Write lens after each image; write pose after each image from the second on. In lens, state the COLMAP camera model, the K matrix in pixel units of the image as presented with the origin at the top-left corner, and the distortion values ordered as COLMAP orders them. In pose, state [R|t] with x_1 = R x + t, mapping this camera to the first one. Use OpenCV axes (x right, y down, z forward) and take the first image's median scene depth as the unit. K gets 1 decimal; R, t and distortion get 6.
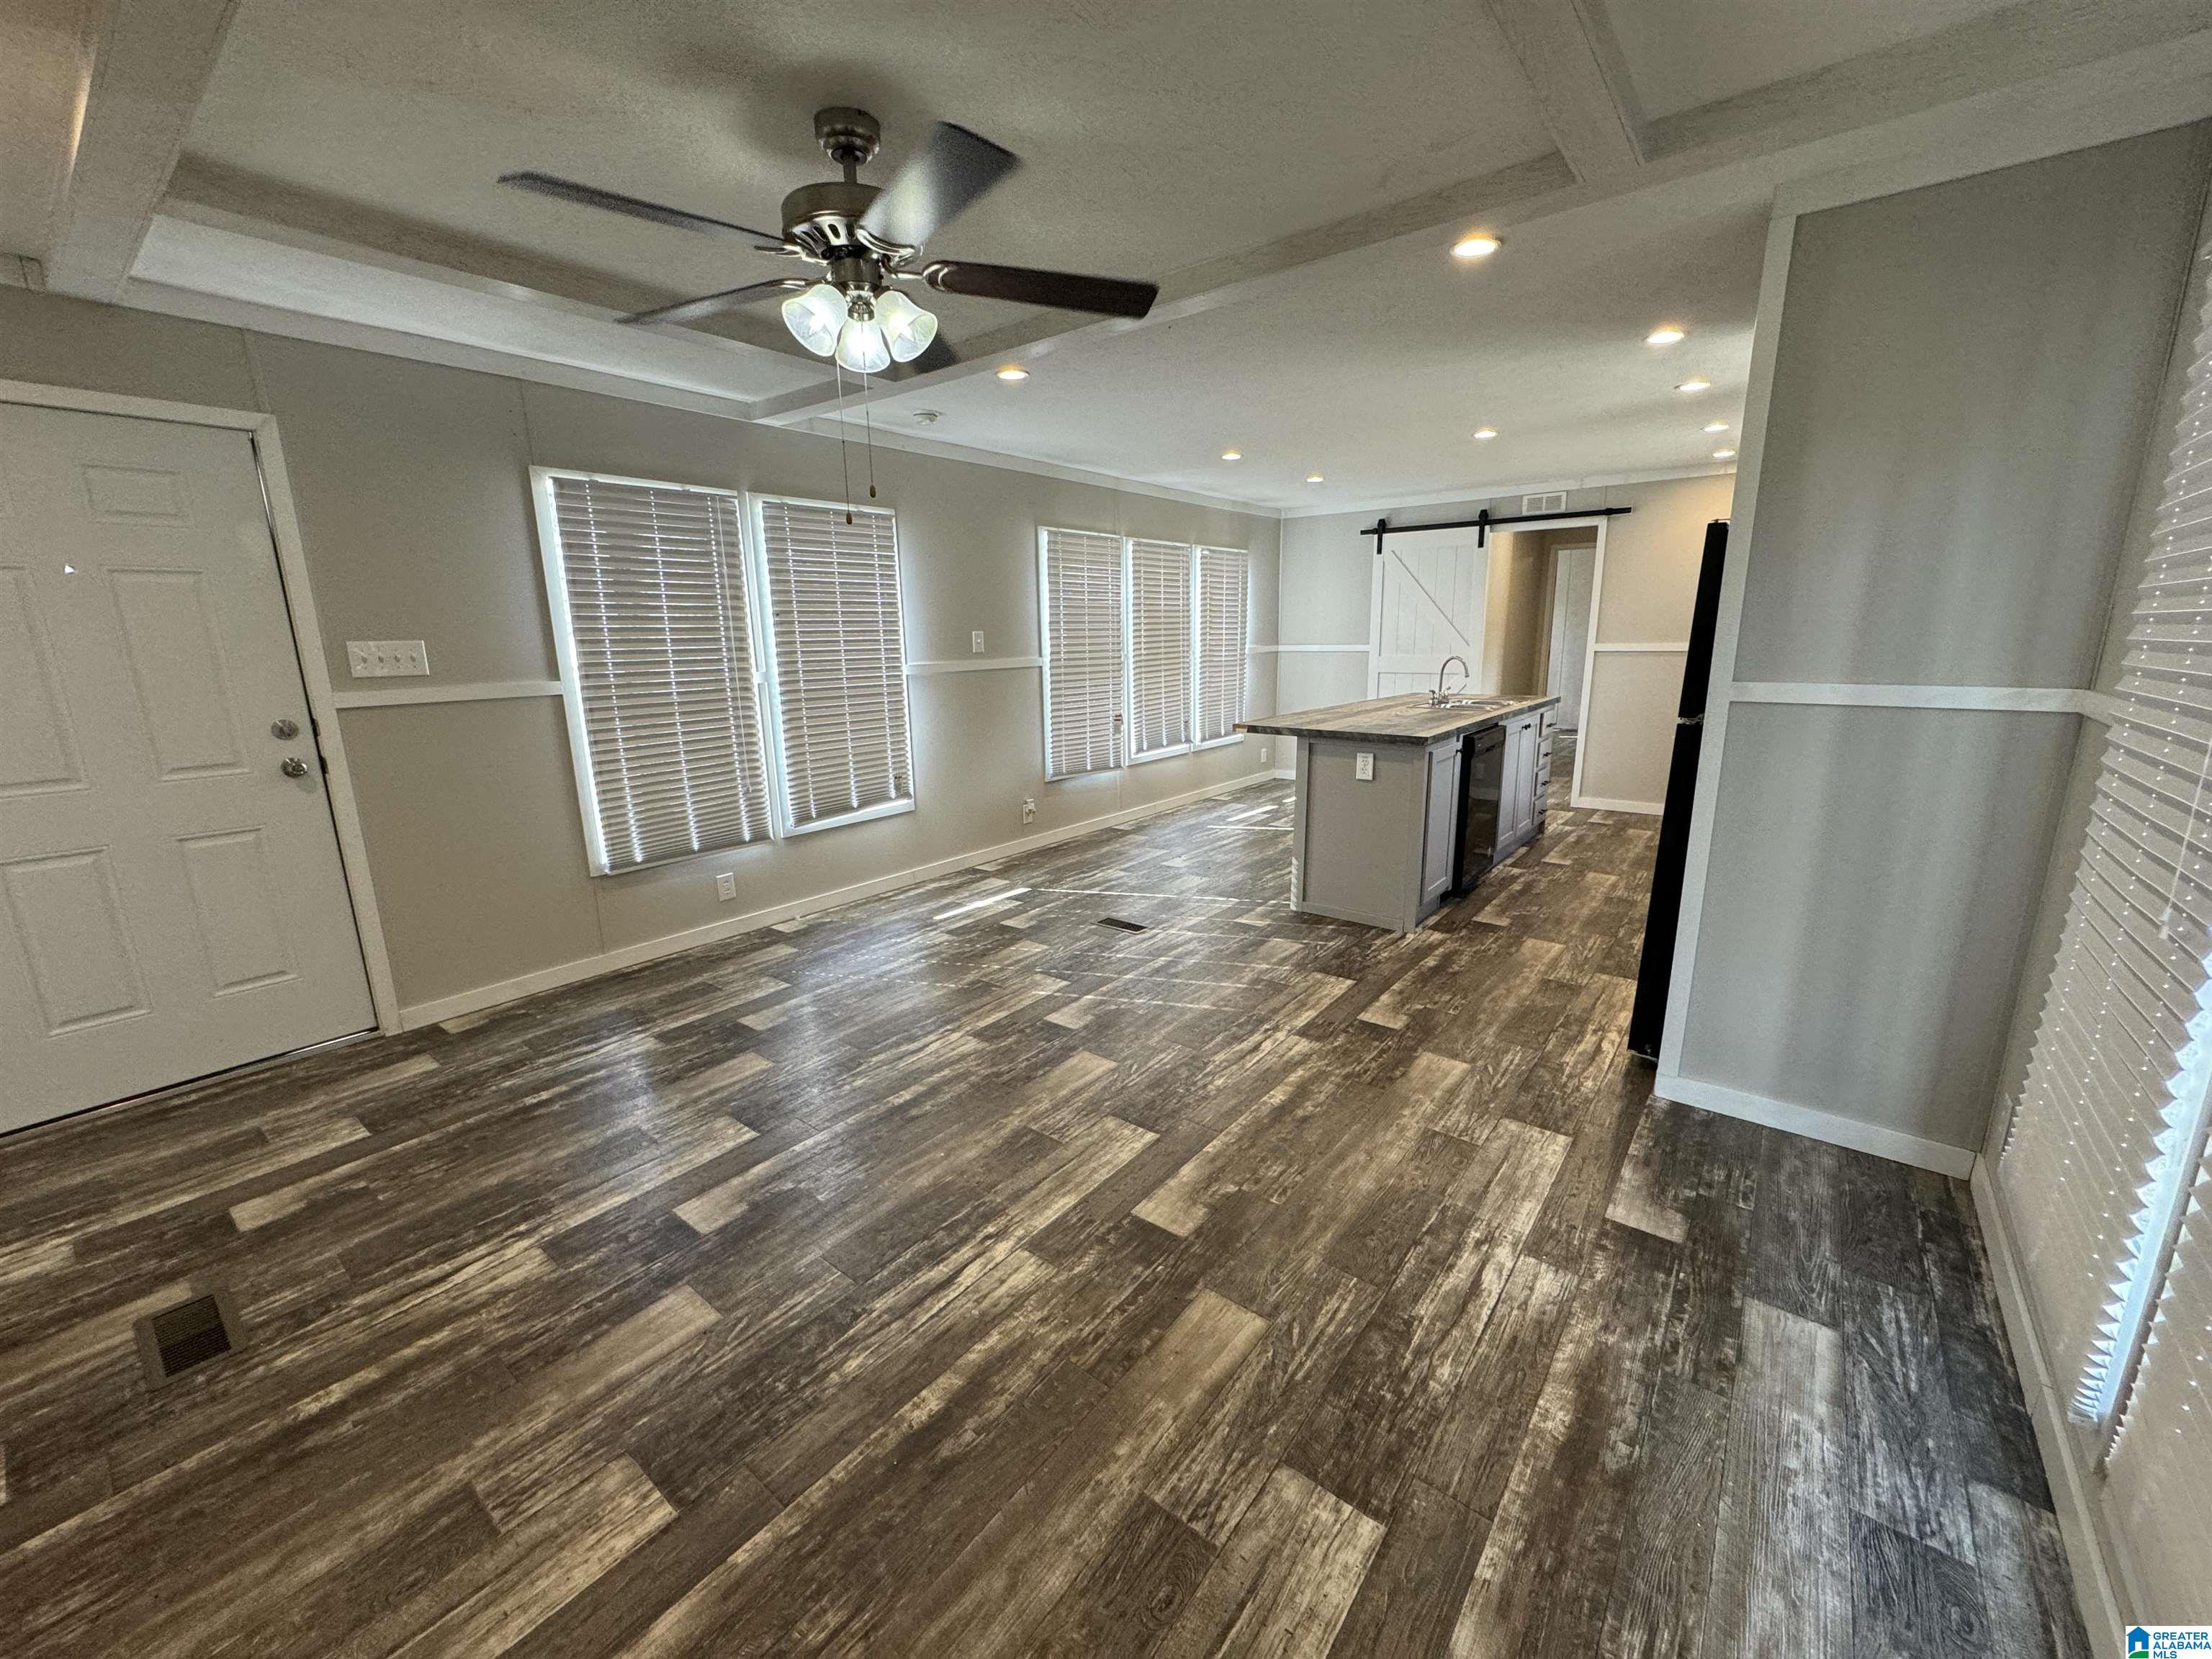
lens RADIAL K [[881.0, 0, 1107.7], [0, 881.0, 825.8], [0, 0, 1]] dist [-0.003321, 0.000576]
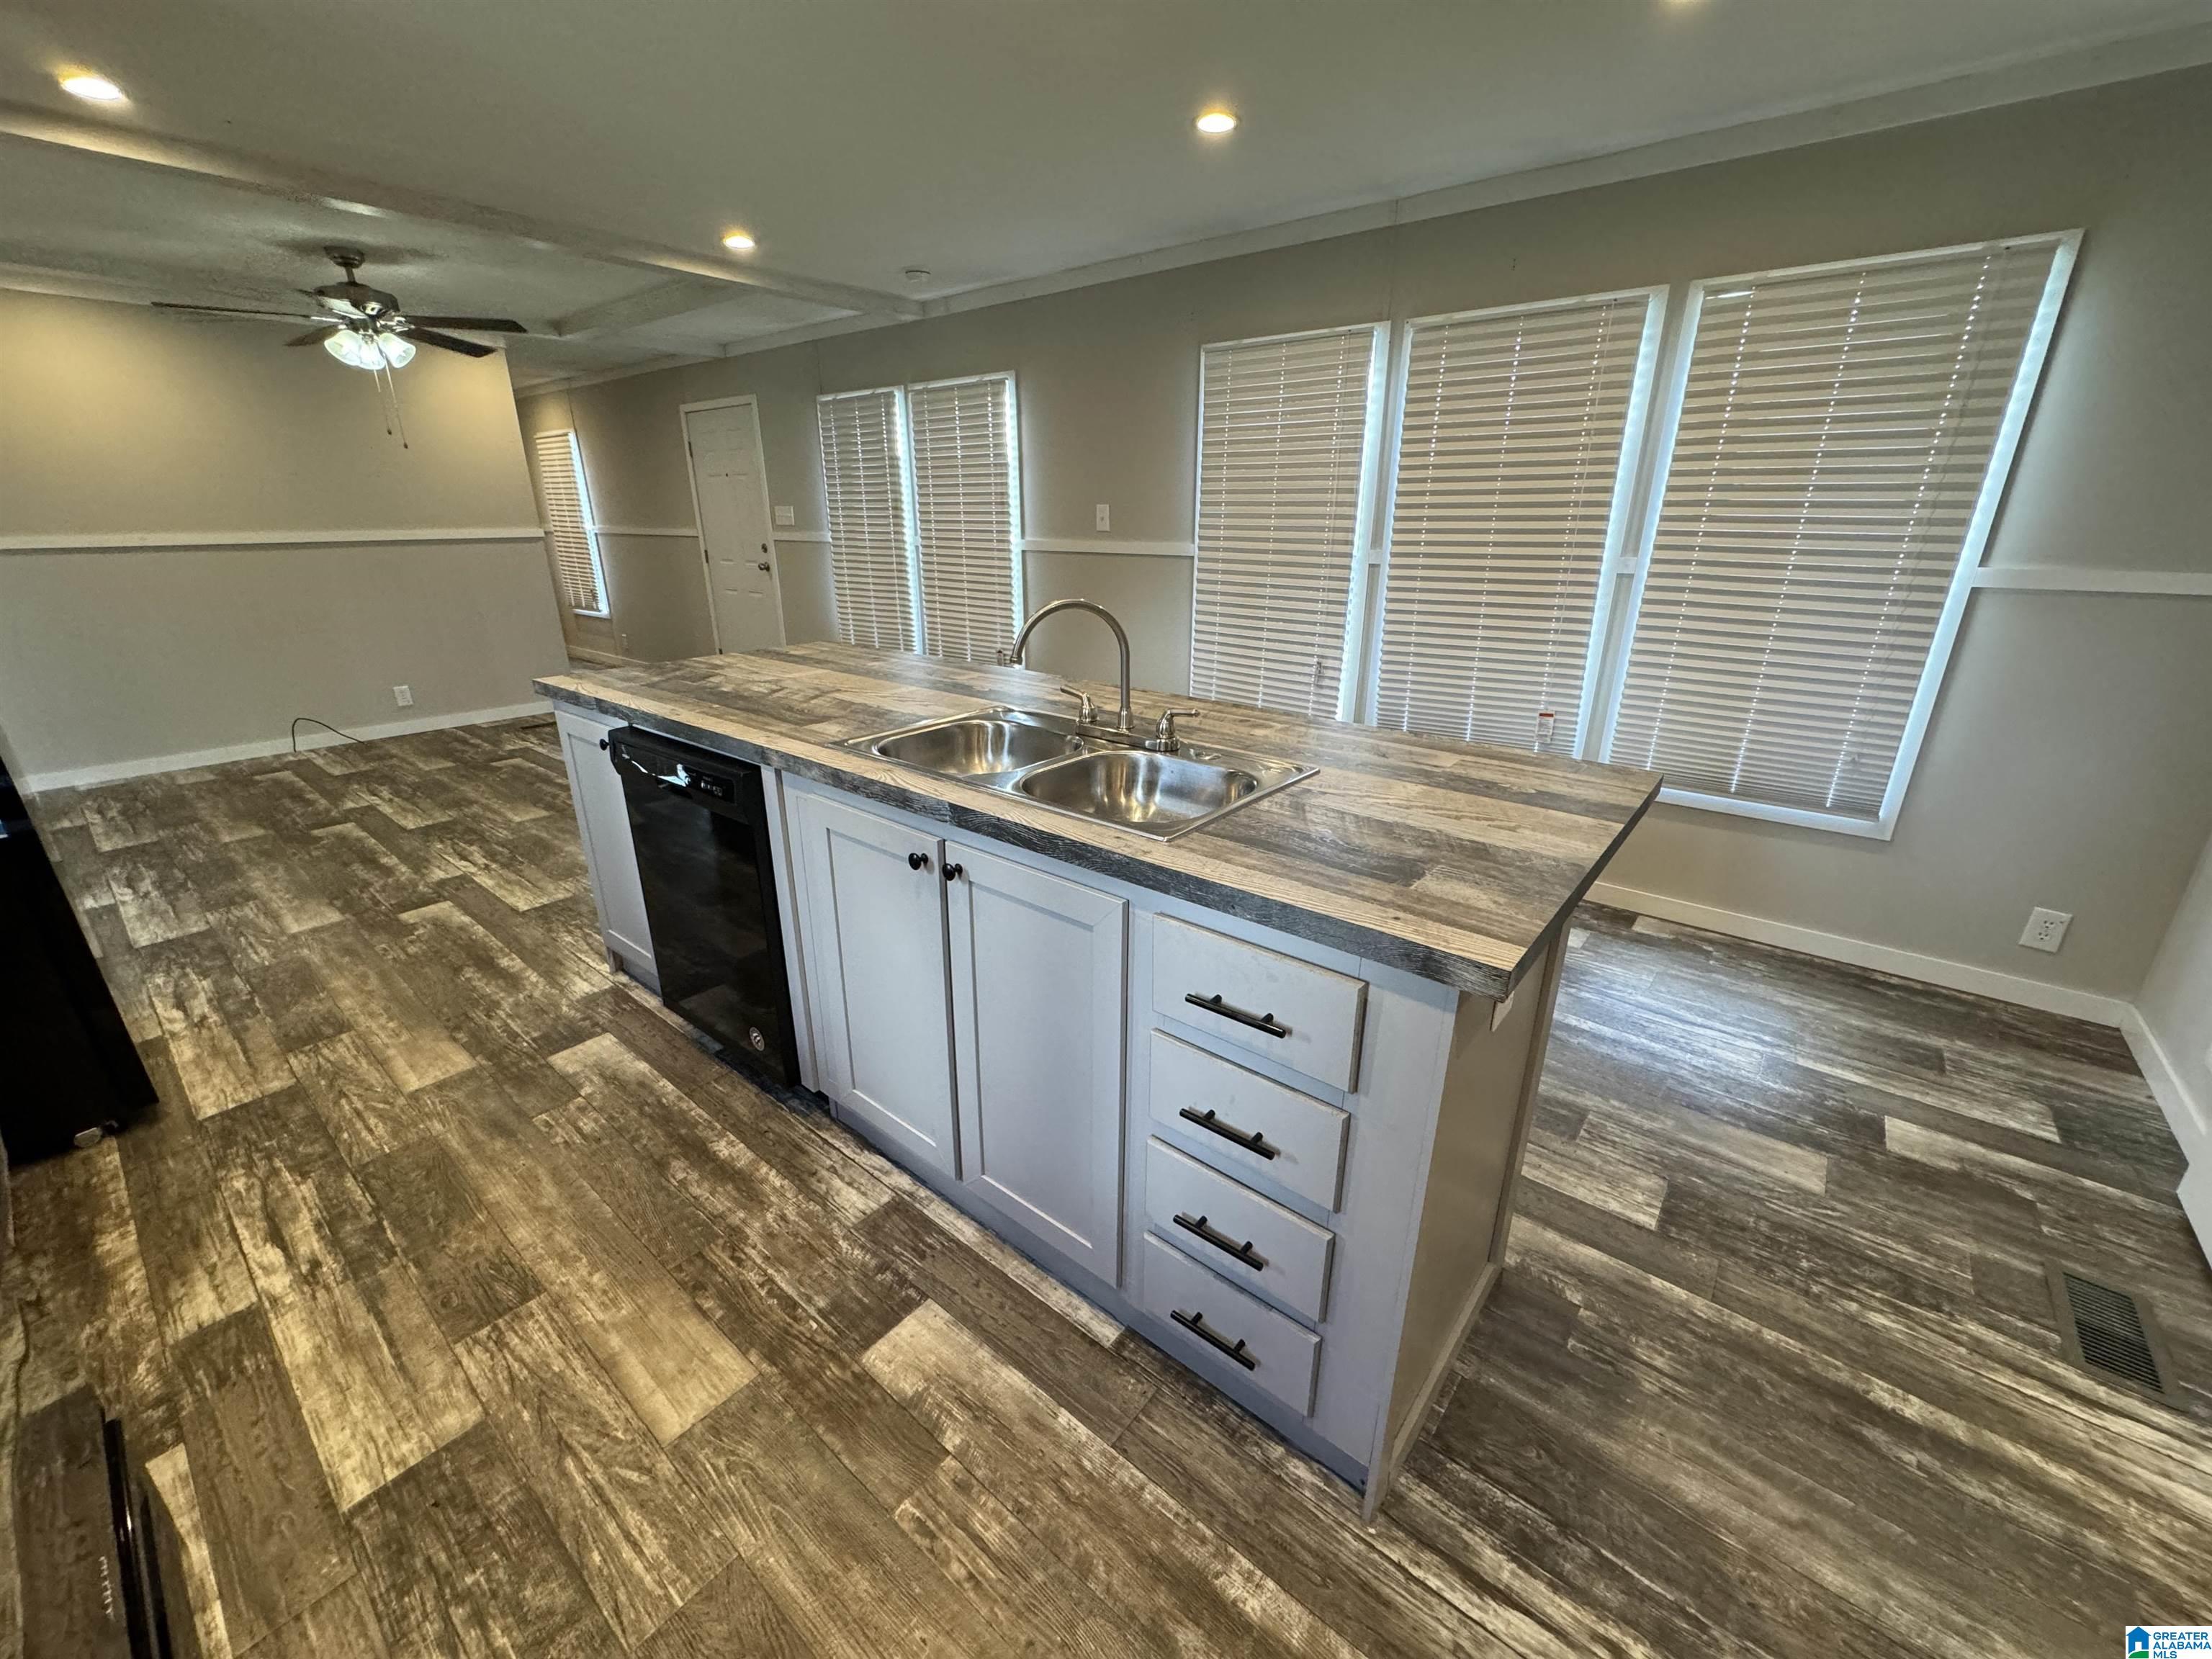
lens RADIAL K [[881.0, 0, 1107.7], [0, 881.0, 825.8], [0, 0, 1]] dist [-0.003321, 0.000576]
pose [[-0.019120, 0.350115, -0.936511, 0.906432], [-0.219783, 0.912299, 0.345551, -0.289767], [0.975361, 0.212437, 0.059506, 1.267157]]
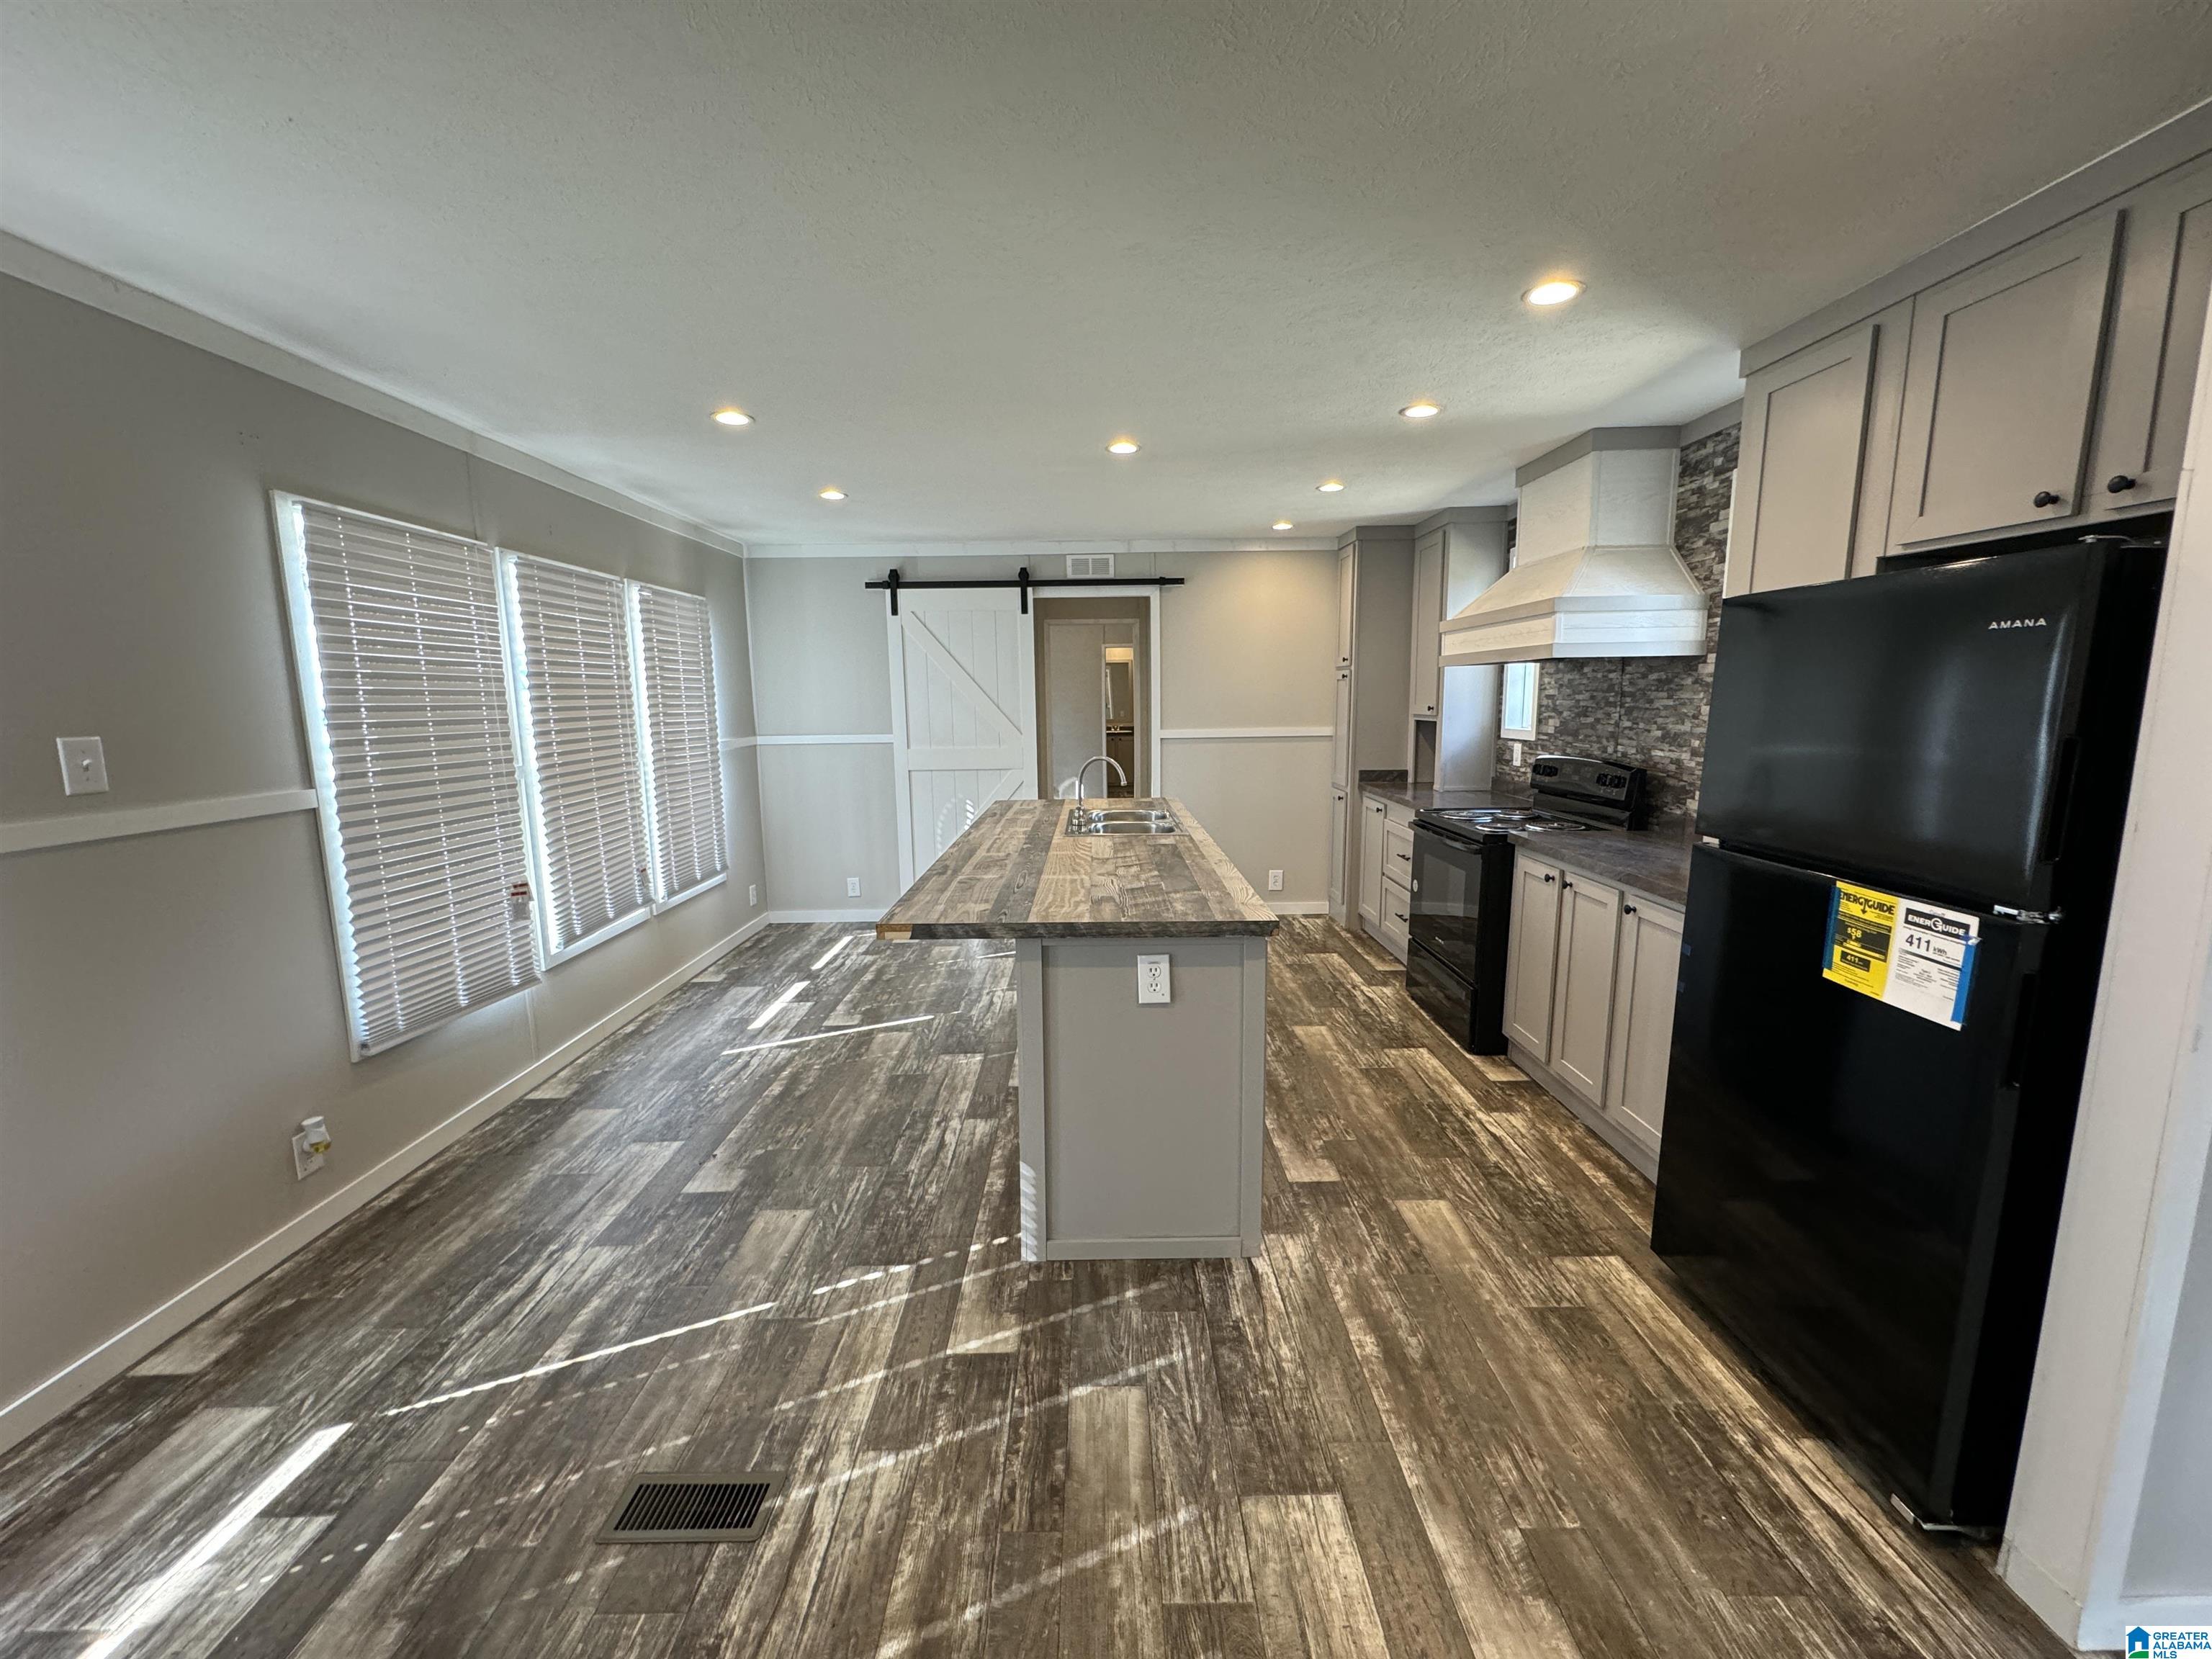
lens RADIAL K [[878.4, 0, 1106.8], [0, 878.4, 826.9], [0, 0, 1]] dist [-0.001690, 0.000108]
pose [[0.778569, -0.086962, 0.621504, -0.055020], [0.136868, 0.990042, -0.032929, -0.141602], [-0.612452, 0.110702, 0.782718, 0.567746]]
